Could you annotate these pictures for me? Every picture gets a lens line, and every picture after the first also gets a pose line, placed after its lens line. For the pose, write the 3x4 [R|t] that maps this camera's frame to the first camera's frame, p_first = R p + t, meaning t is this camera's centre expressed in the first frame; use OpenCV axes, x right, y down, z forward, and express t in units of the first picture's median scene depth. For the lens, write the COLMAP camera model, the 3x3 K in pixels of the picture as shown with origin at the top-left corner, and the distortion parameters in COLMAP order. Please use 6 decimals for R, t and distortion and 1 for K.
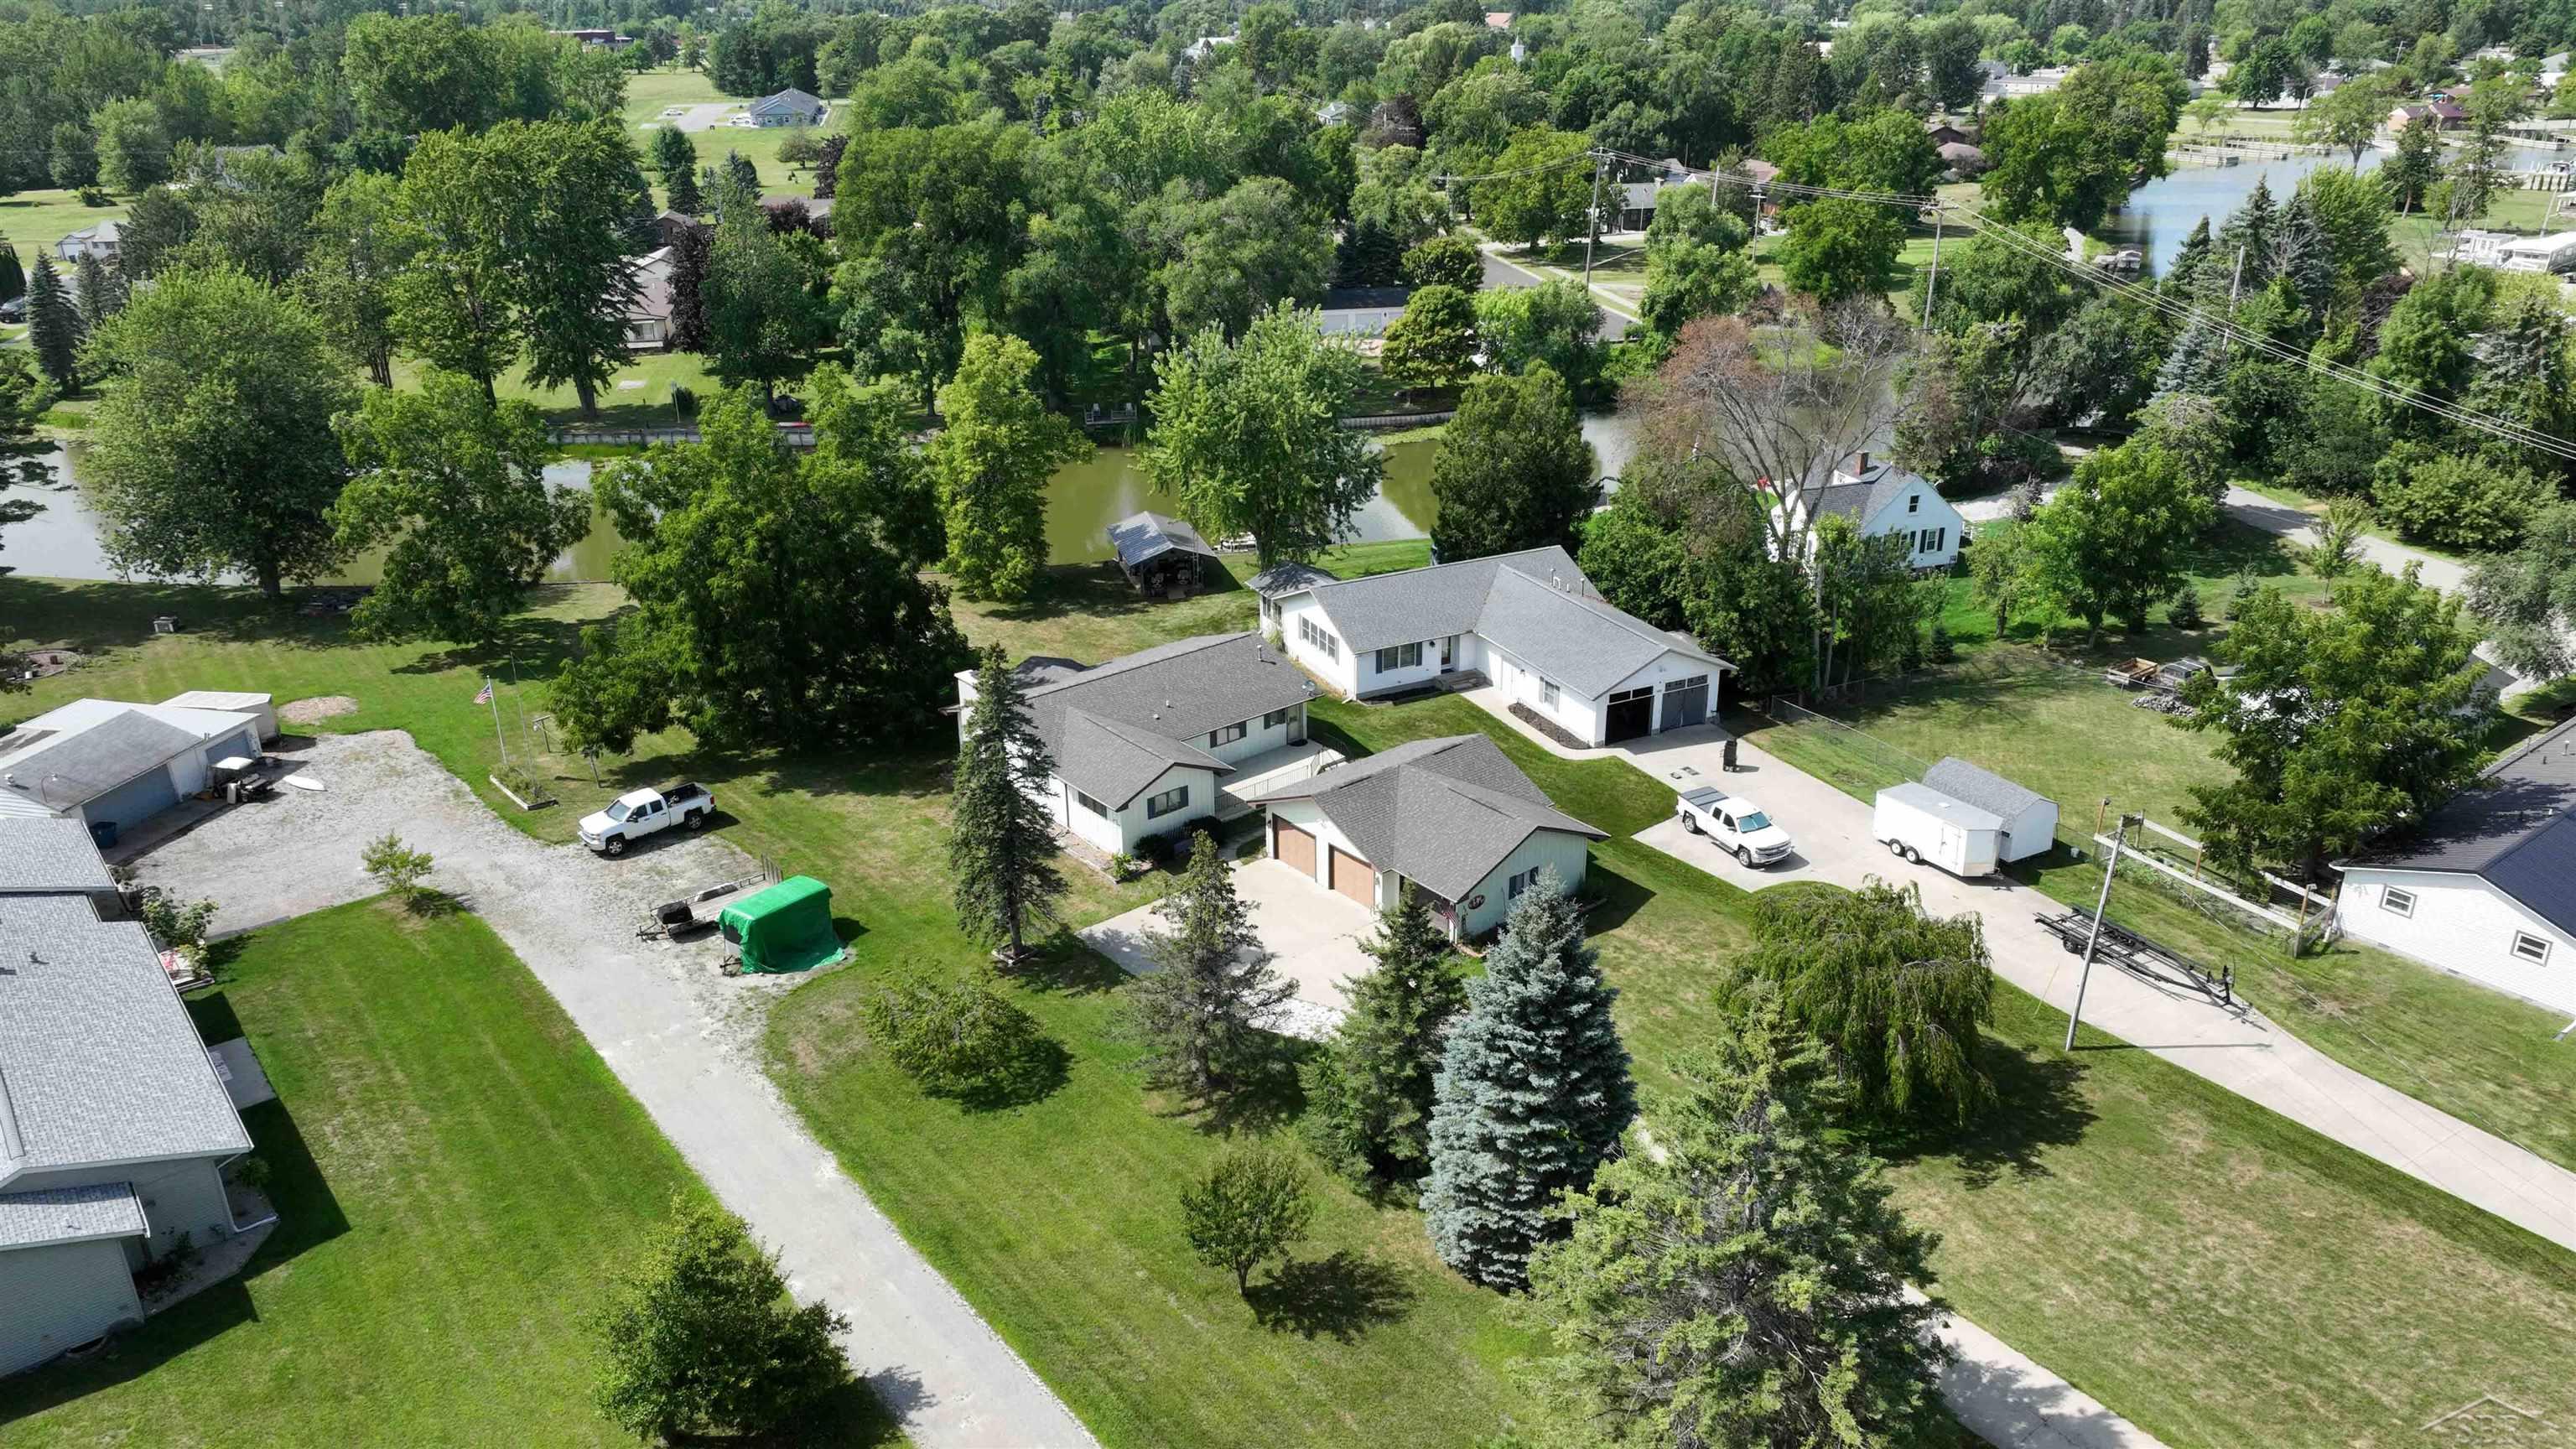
lens RADIAL K [[1820.4, 0, 1288.0], [0, 1820.4, 724.5], [0, 0, 1]] dist [0.008301, -0.002836]
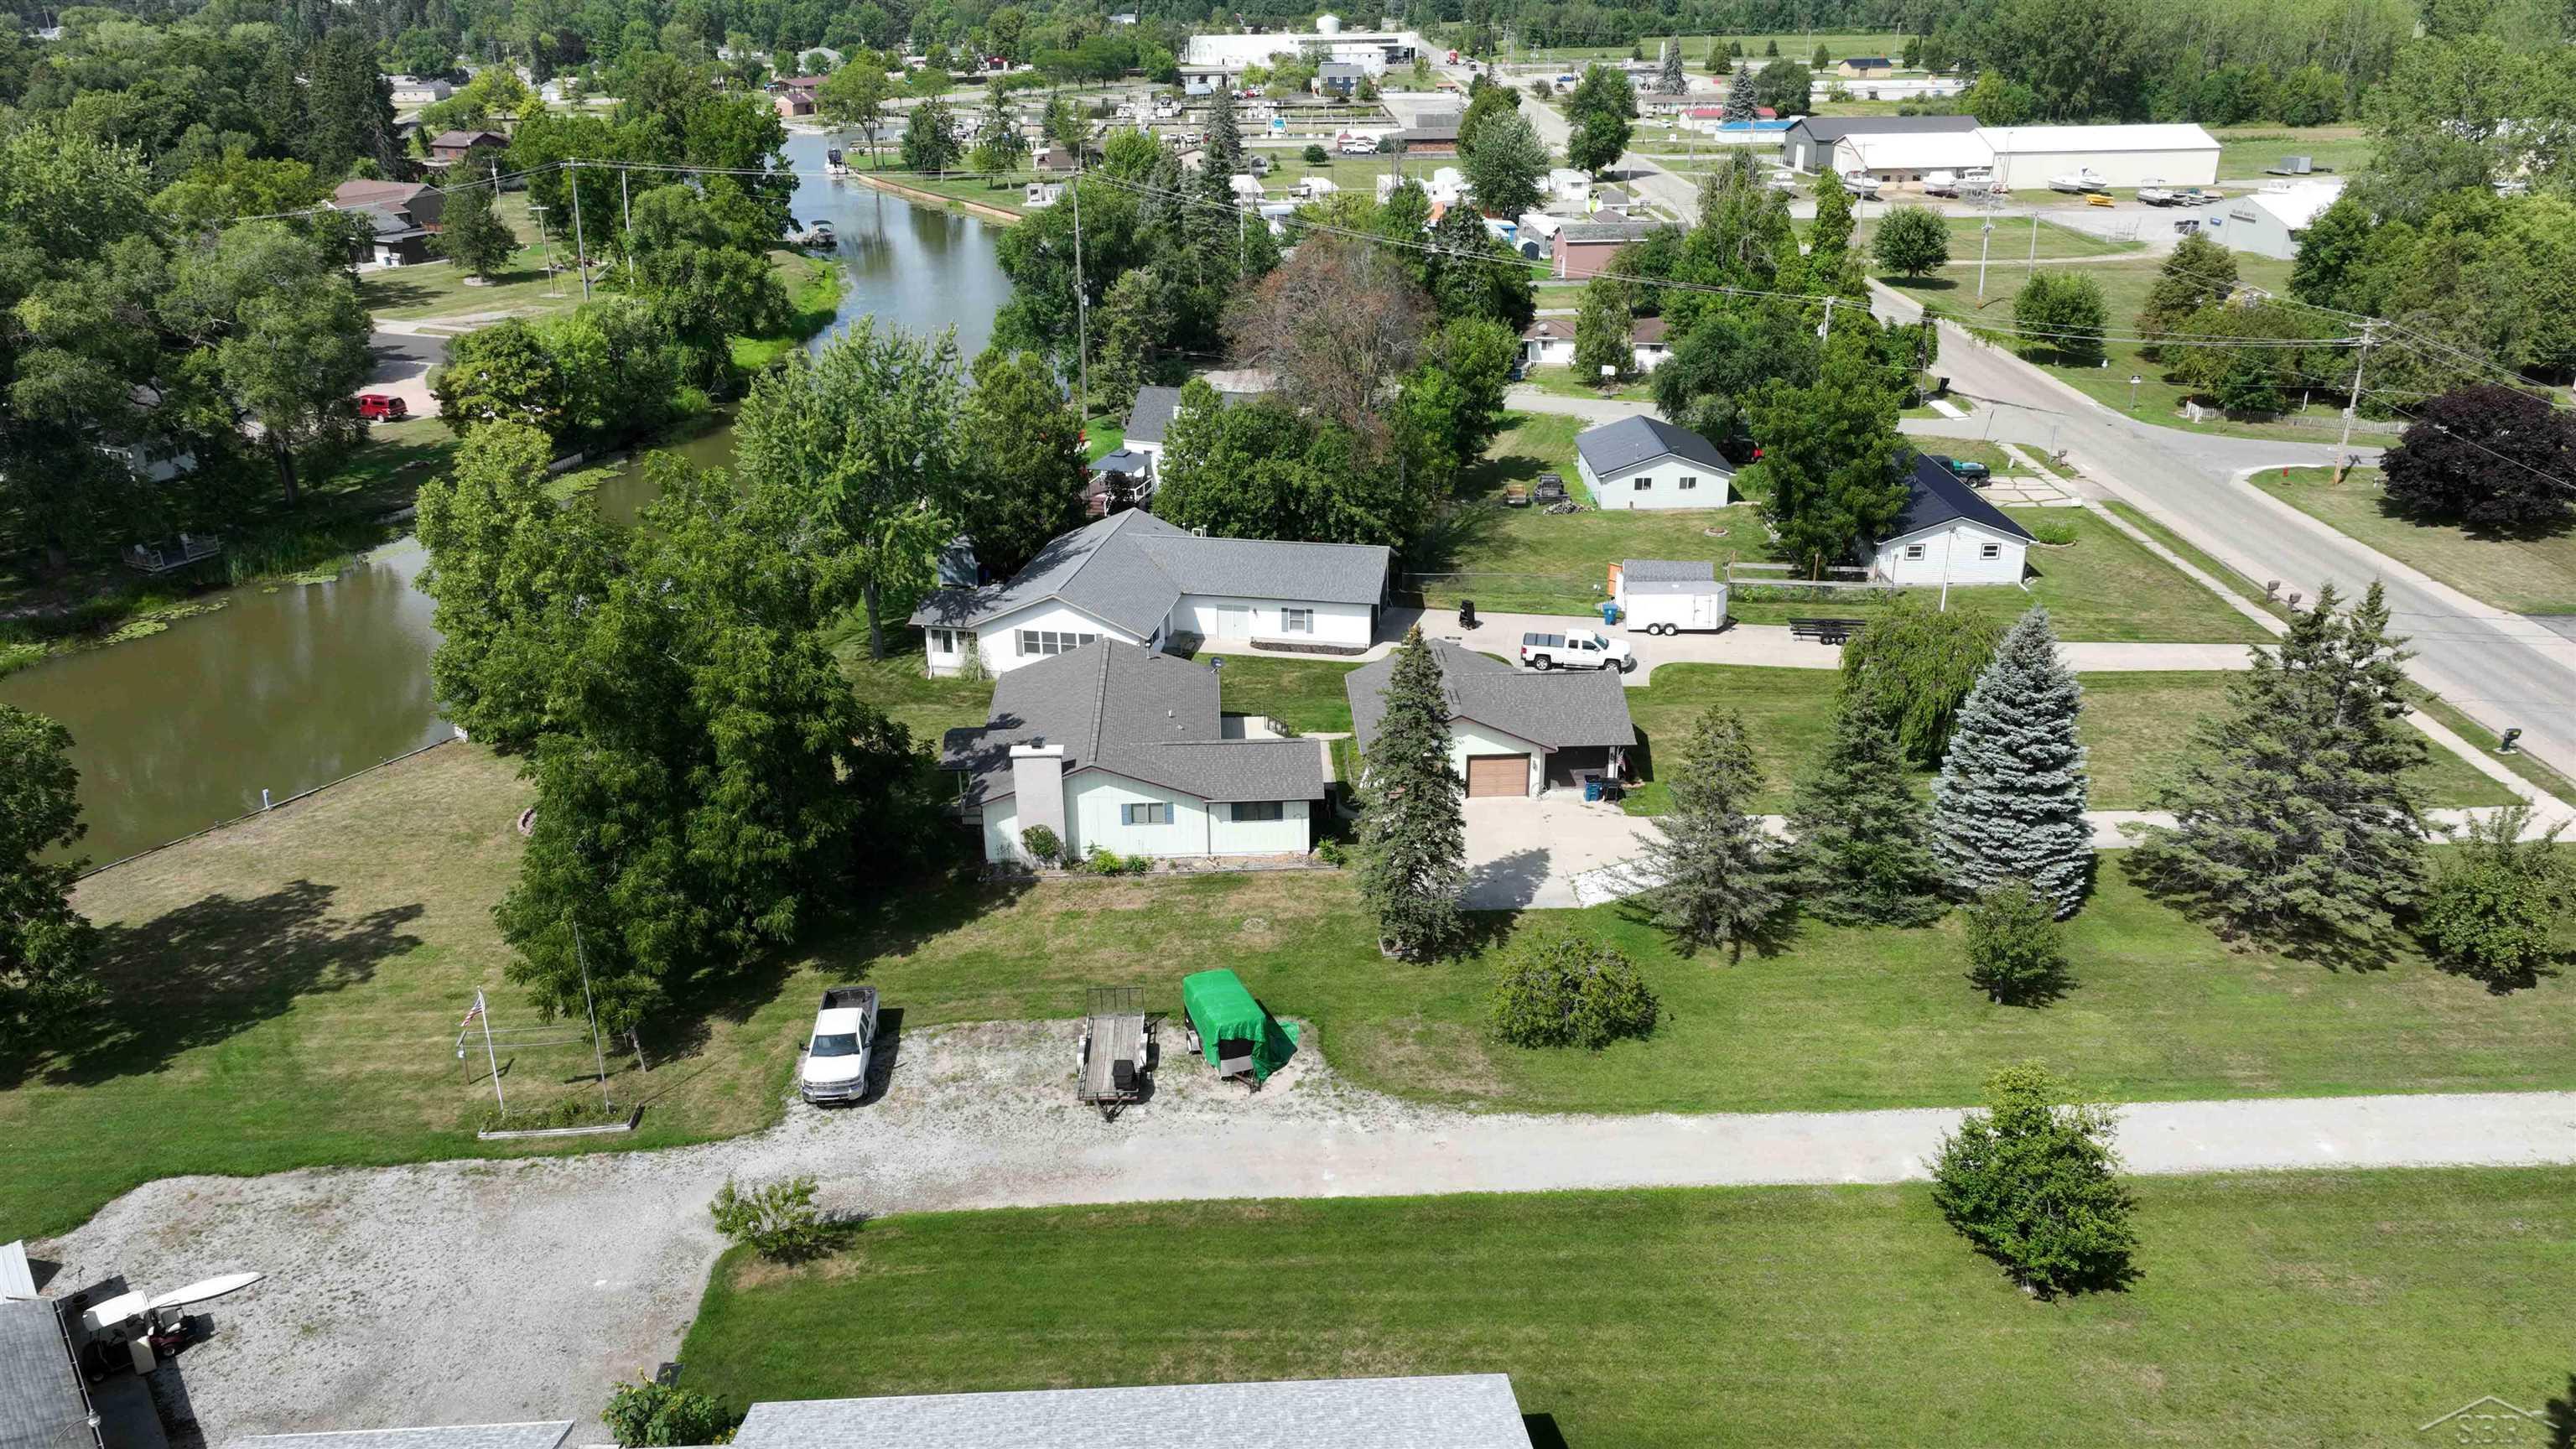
lens RADIAL K [[1820.4, 0, 1288.0], [0, 1820.4, 724.5], [0, 0, 1]] dist [0.008301, -0.002836]
pose [[0.604758, -0.309260, 0.733911, -0.801214], [0.311472, 0.939970, 0.139430, -0.131729], [-0.732975, 0.144271, 0.664780, 0.339148]]
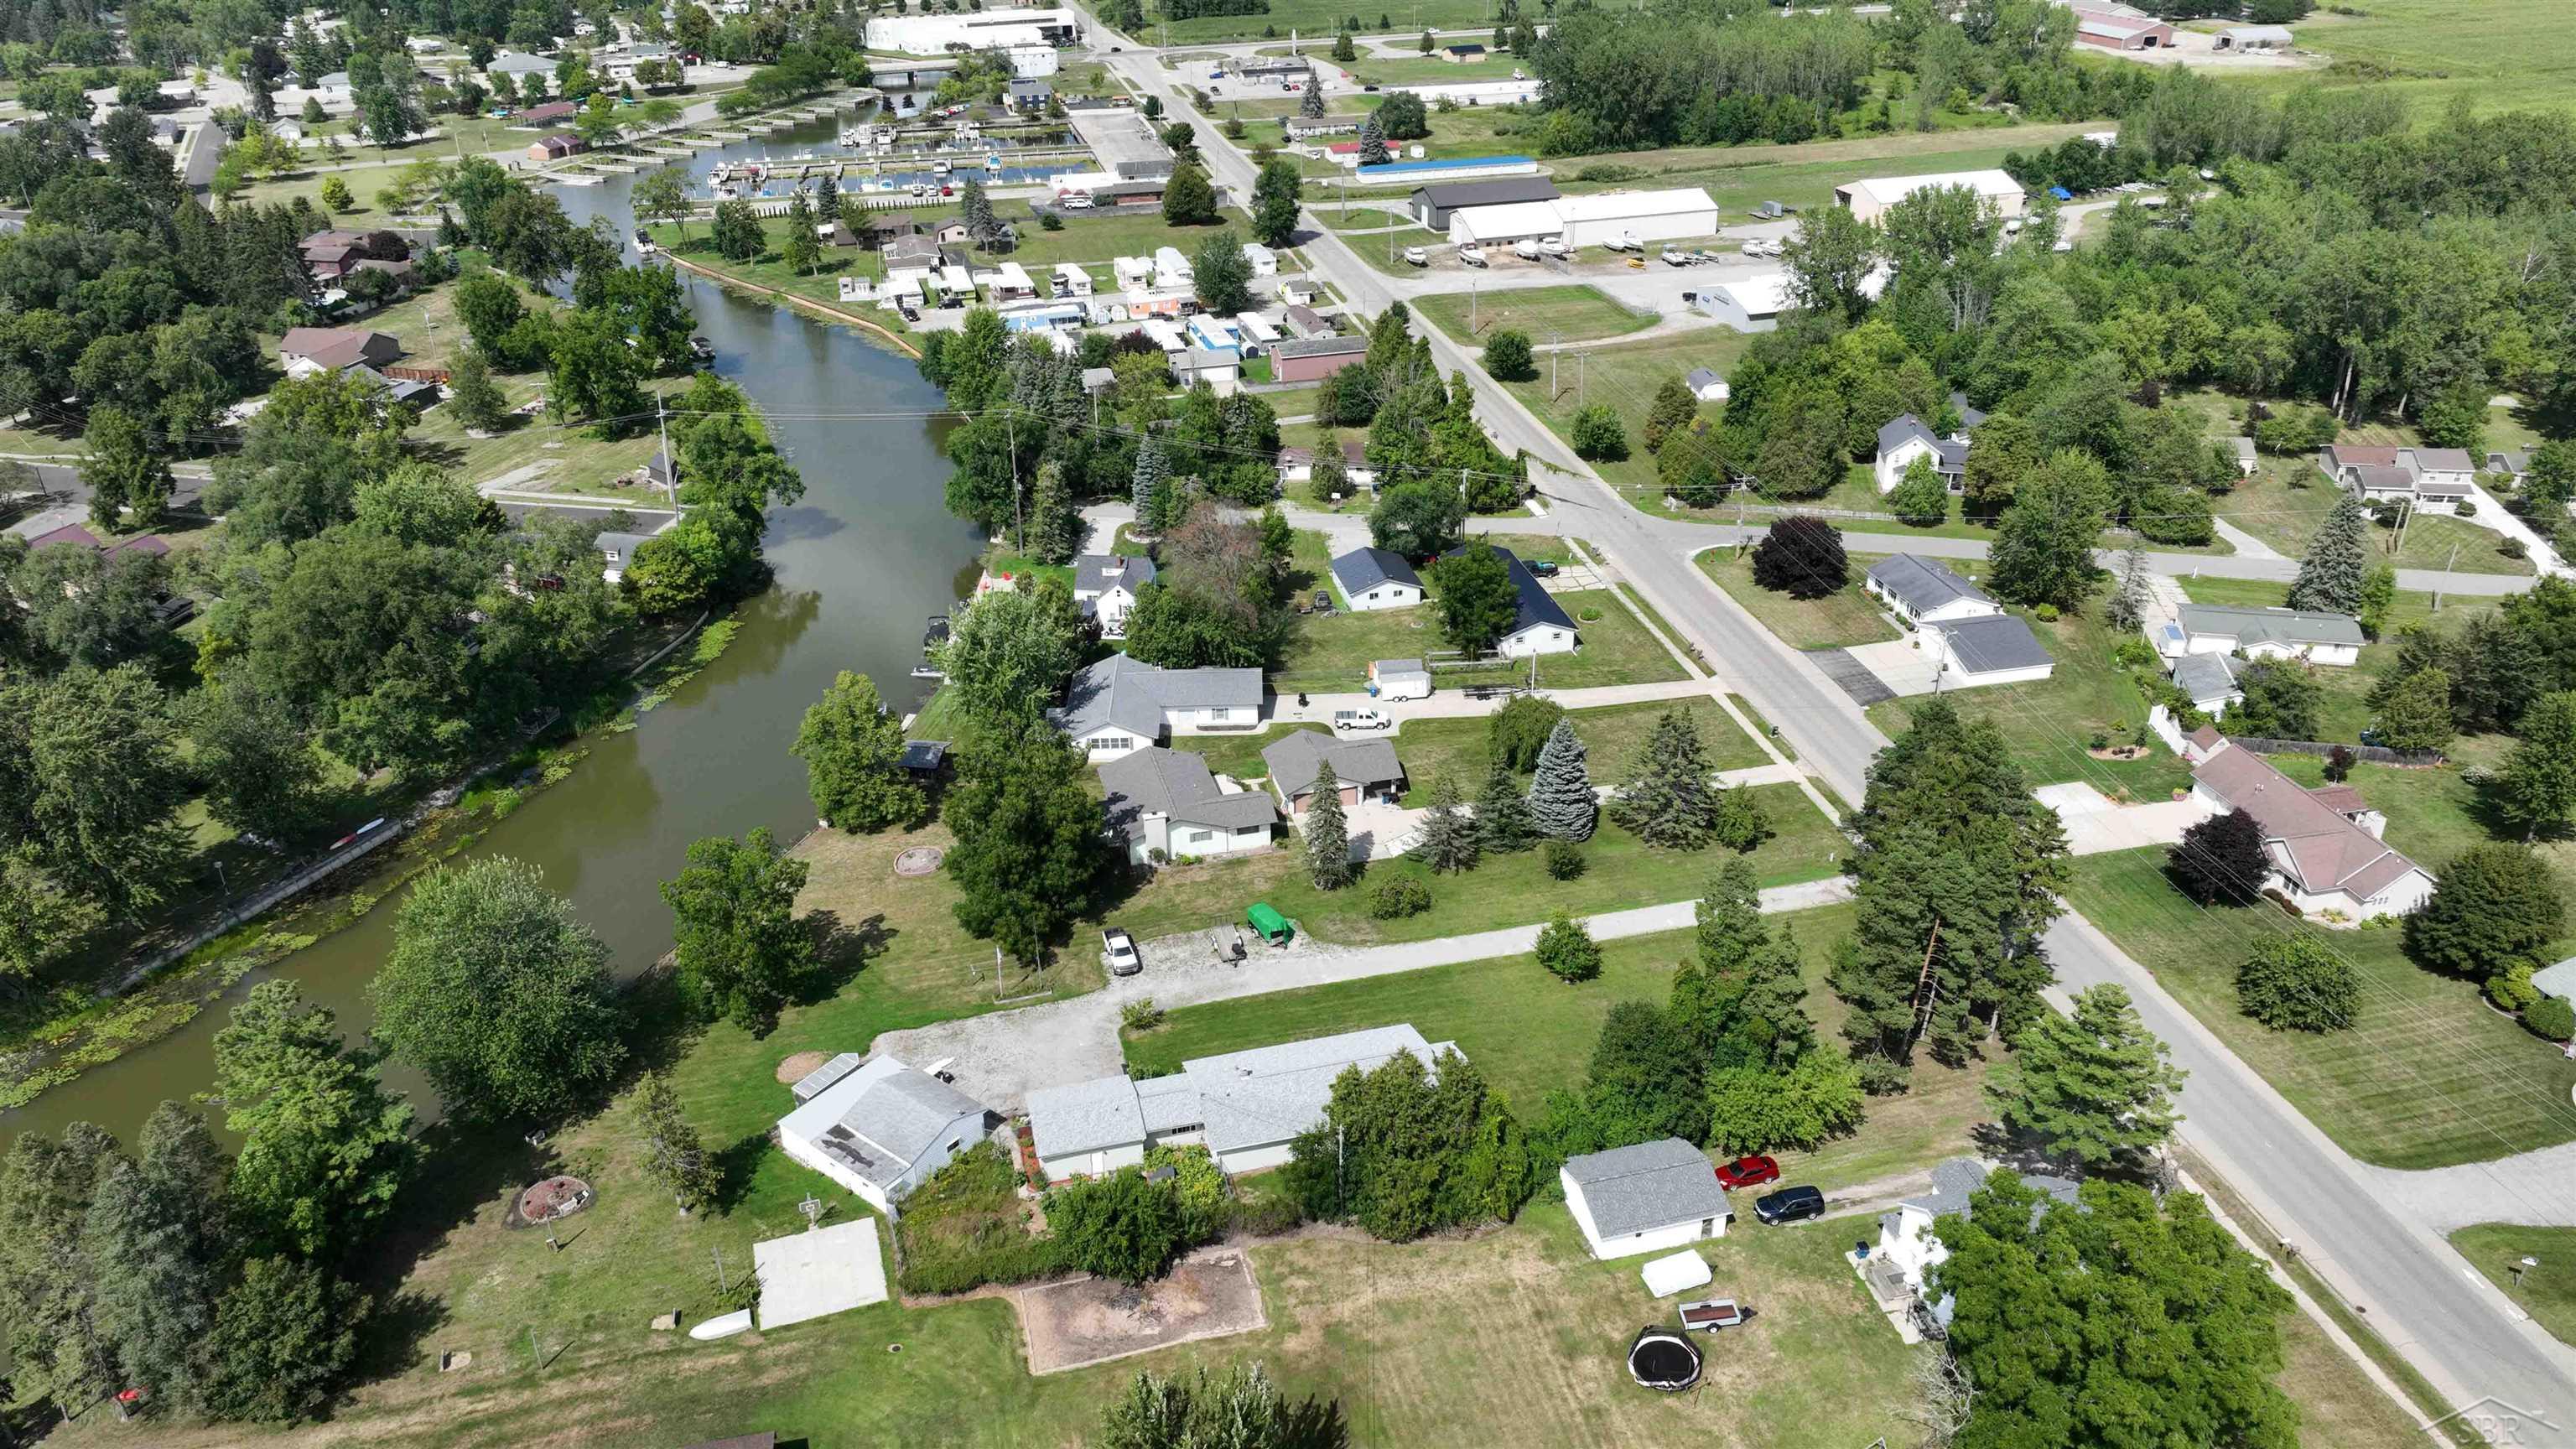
lens RADIAL K [[1820.4, 0, 1288.0], [0, 1820.4, 724.5], [0, 0, 1]] dist [0.008301, -0.002836]
pose [[0.429836, -0.417456, 0.800607, -1.811033], [0.359495, 0.892512, 0.272369, -0.658312], [-0.828254, 0.170740, 0.533708, -0.239737]]
